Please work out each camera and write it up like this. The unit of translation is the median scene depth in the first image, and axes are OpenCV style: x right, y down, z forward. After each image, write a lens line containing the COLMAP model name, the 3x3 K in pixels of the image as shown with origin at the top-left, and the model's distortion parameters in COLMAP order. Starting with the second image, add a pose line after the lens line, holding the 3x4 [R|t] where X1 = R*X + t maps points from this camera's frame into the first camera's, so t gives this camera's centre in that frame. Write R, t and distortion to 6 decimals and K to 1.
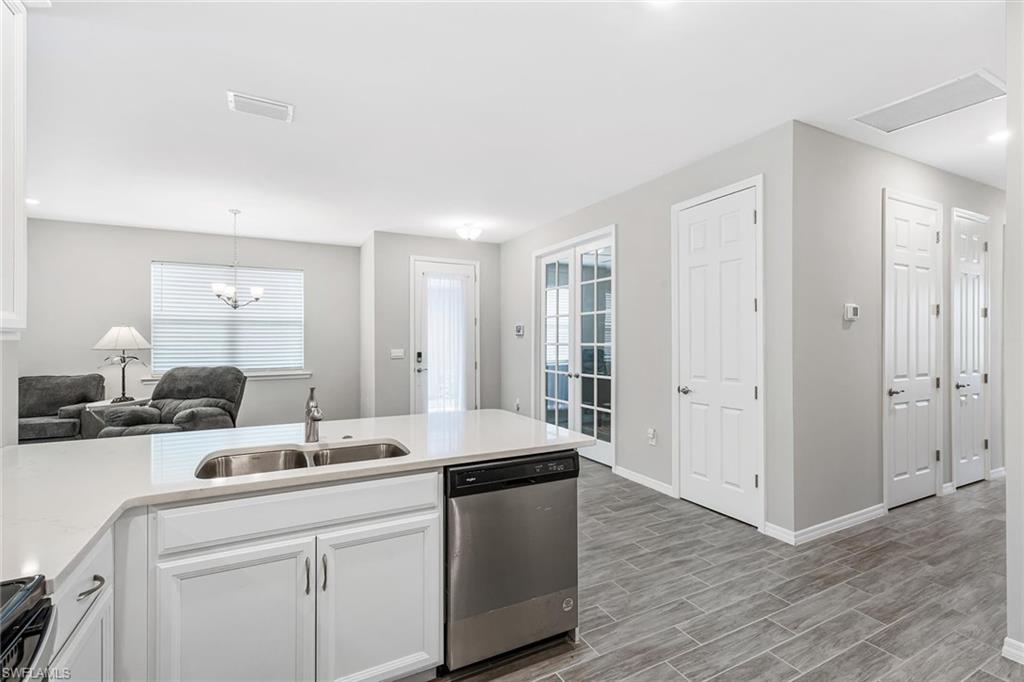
lens RADIAL K [[463.3, 0, 514.4], [0, 463.3, 341.3], [0, 0, 1]] dist [0.008053, -0.000356]
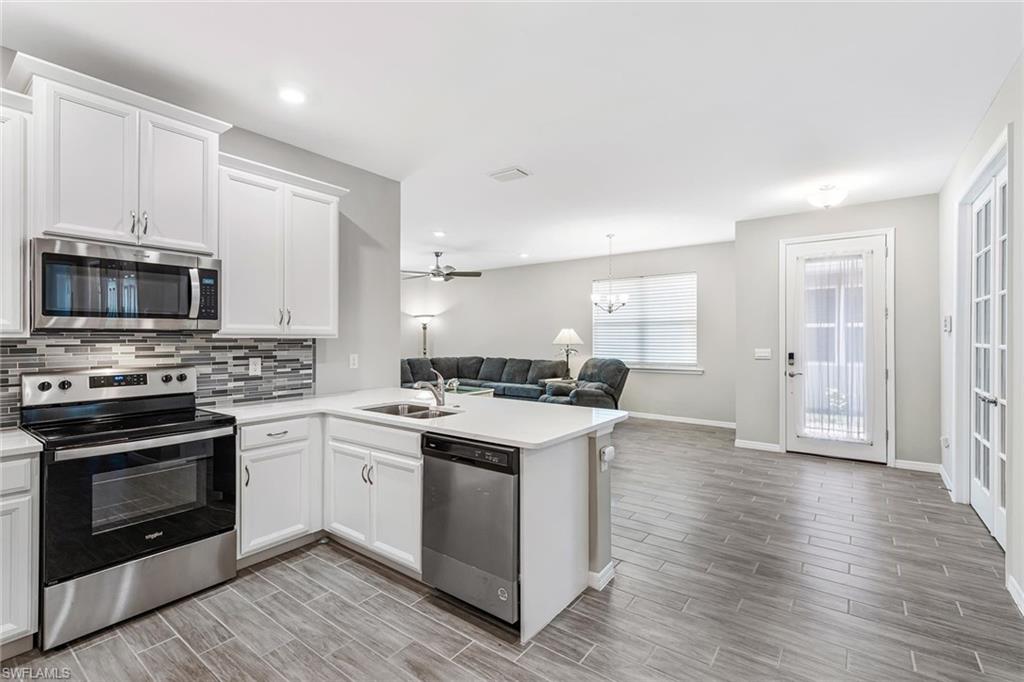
lens RADIAL K [[463.3, 0, 509.7], [0, 463.3, 334.0], [0, 0, 1]] dist [0.008053, -0.000356]
pose [[0.428639, -0.005791, -0.903457, 0.423523], [-0.003380, 0.999962, -0.008013, -0.002772], [0.903470, 0.006488, 0.428603, 0.224715]]
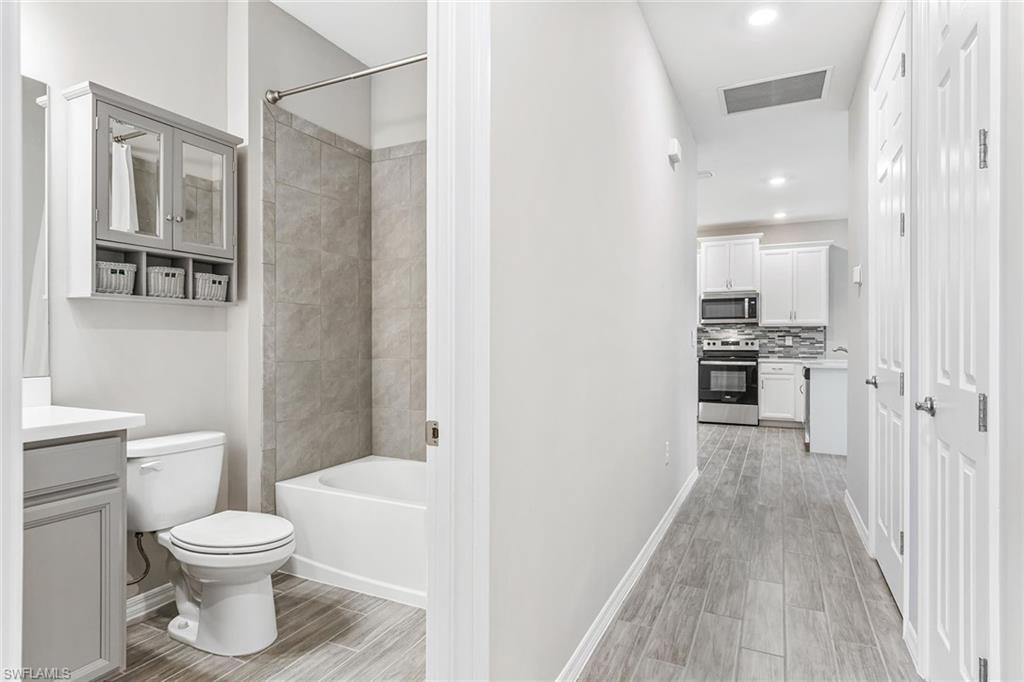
lens RADIAL K [[538.9, 0, 512.2], [0, 538.9, 339.2], [0, 0, 1]] dist [0.004346, 0.000406]
pose [[-0.805464, -0.001665, -0.592642, 1.210067], [-0.002040, 0.999998, -0.000036, 0.036545], [0.592641, 0.001180, -0.805466, 0.946979]]
